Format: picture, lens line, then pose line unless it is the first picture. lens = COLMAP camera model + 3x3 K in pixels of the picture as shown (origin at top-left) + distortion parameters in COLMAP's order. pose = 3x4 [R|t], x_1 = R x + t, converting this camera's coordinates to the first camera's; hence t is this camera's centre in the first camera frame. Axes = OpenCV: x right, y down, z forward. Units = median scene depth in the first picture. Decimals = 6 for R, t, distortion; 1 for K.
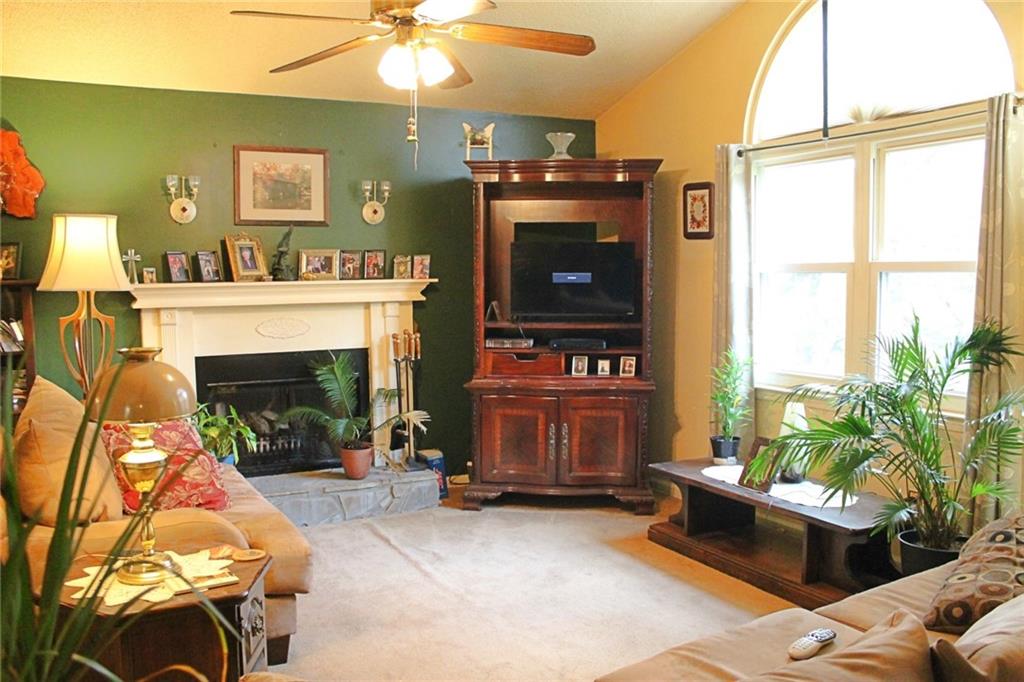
lens RADIAL K [[863.0, 0, 512.0], [0, 863.0, 341.0], [0, 0, 1]] dist [-0.167773, 0.143638]
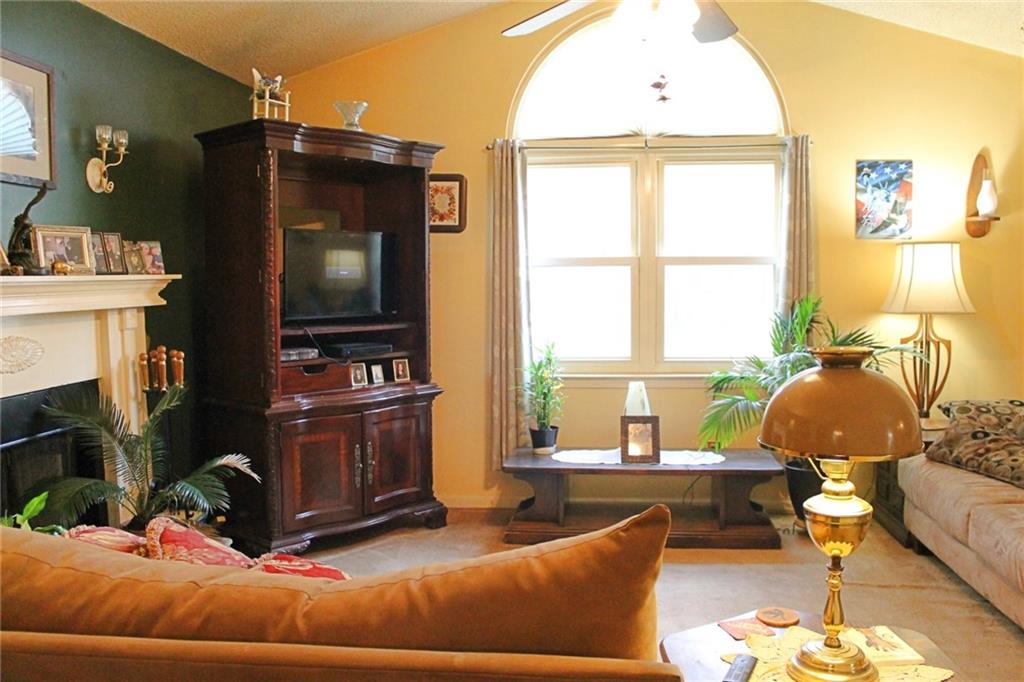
lens RADIAL K [[863.0, 0, 512.0], [0, 863.0, 341.0], [0, 0, 1]] dist [-0.167773, 0.143638]
pose [[0.566455, -0.059059, 0.821973, -0.542590], [0.069281, 0.997311, 0.023913, -0.014742], [-0.821175, 0.043402, 0.569024, 0.387666]]
